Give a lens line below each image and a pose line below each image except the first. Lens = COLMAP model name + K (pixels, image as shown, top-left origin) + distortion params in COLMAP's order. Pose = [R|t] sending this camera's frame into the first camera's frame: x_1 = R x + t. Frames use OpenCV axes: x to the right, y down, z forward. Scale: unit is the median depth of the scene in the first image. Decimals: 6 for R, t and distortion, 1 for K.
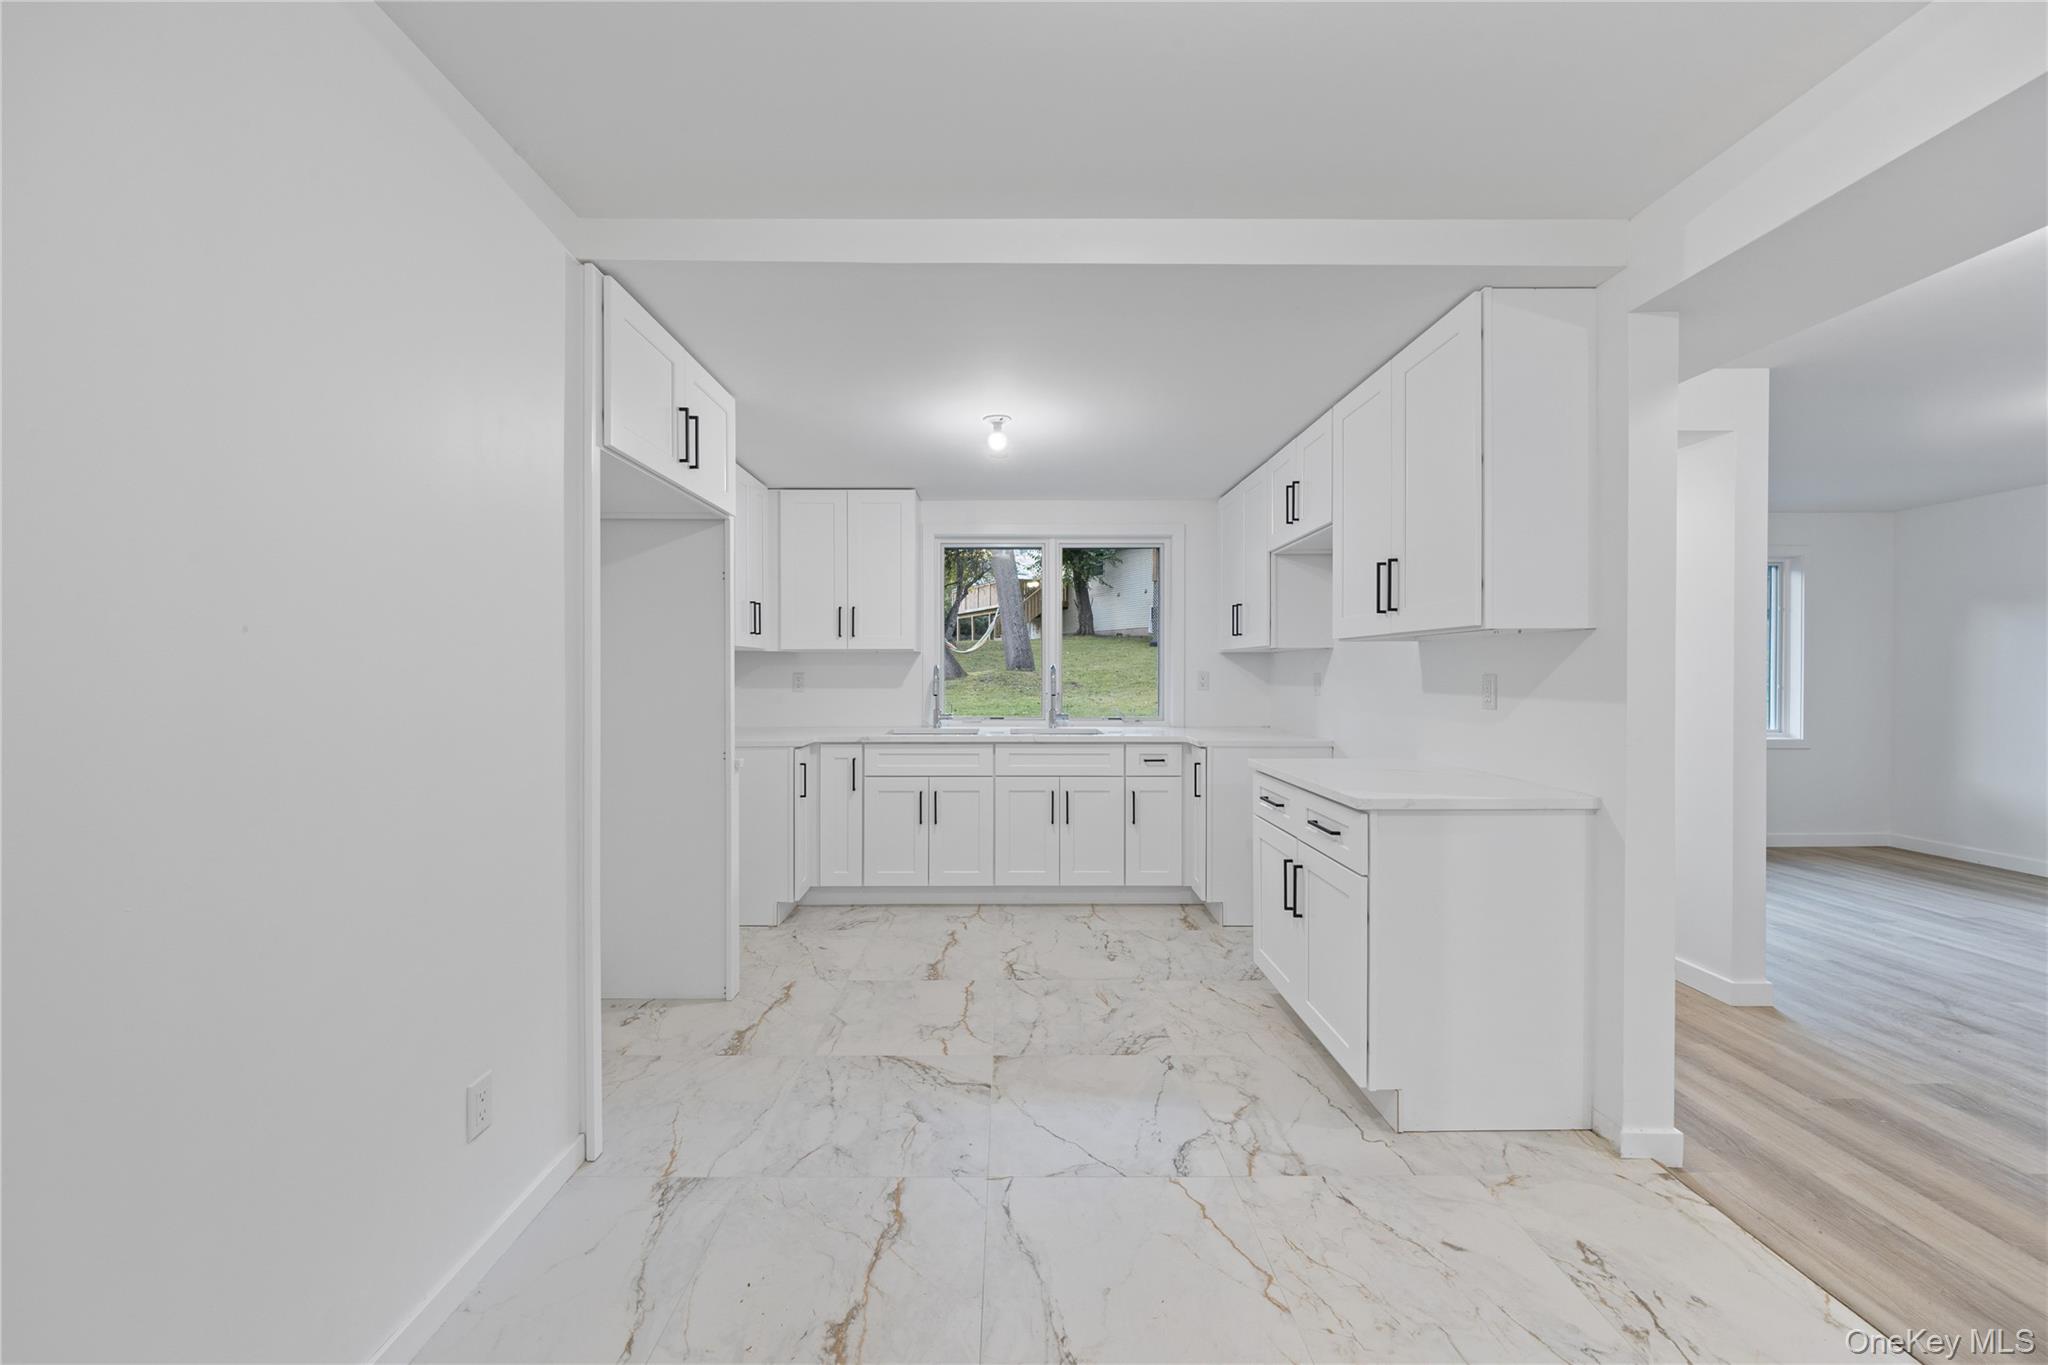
lens RADIAL K [[726.1, 0, 1024.0], [0, 726.1, 682.5], [0, 0, 1]] dist [0.000229, -0.000013]
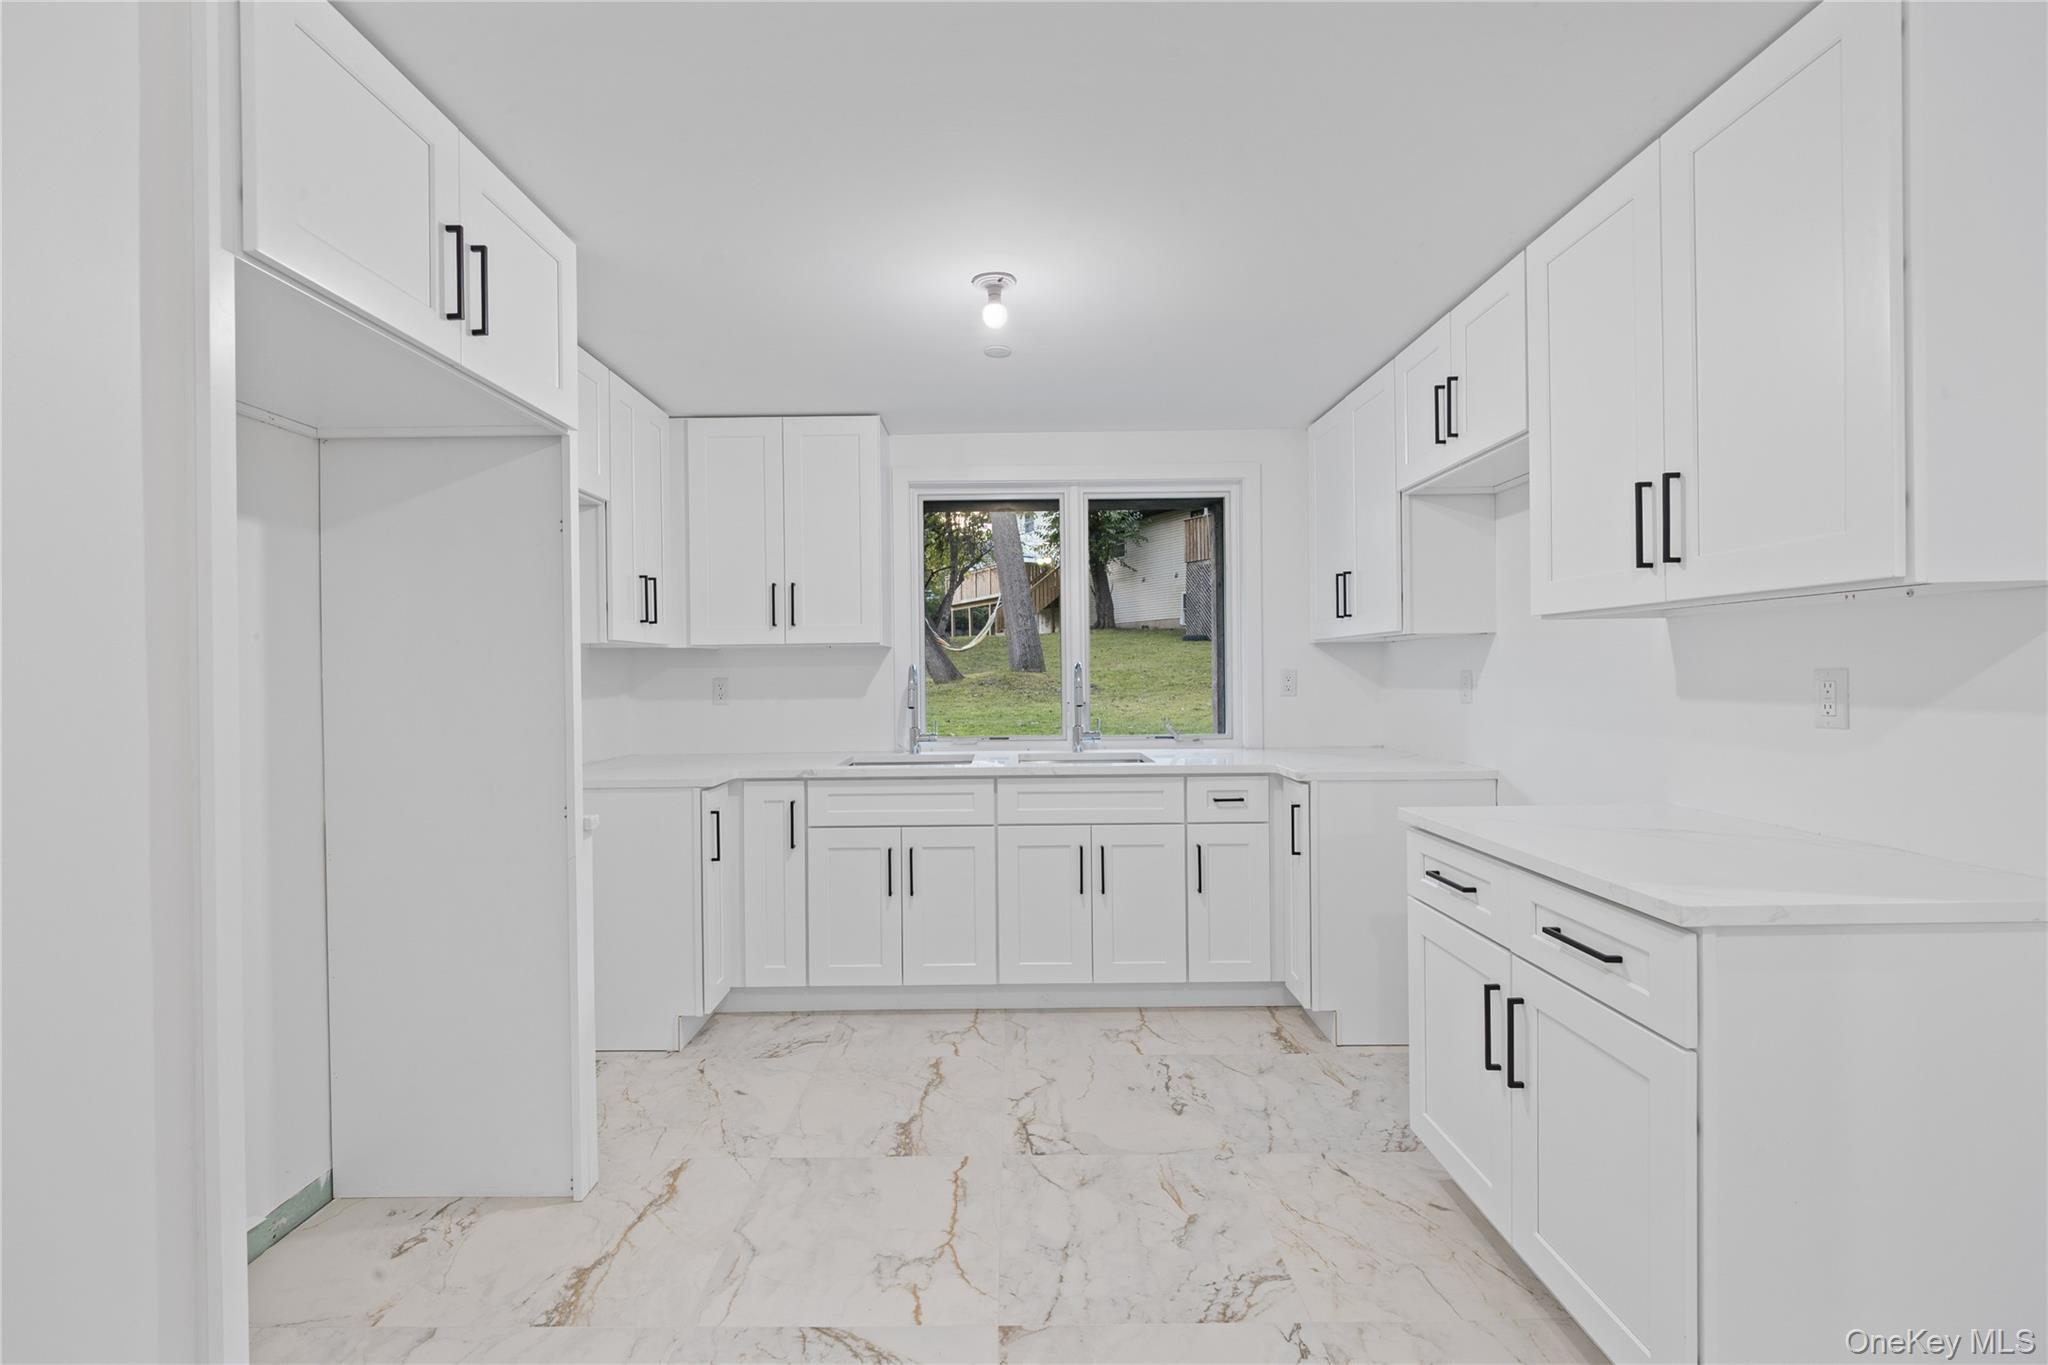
lens RADIAL K [[865.3, 0, 1024.0], [0, 865.3, 682.5], [0, 0, 1]] dist [-0.000061, 0.000014]
pose [[0.999897, -0.011166, -0.008990, -0.006578], [0.011133, 0.999931, -0.003768, -0.003265], [0.009031, 0.003668, 0.999952, 0.207089]]
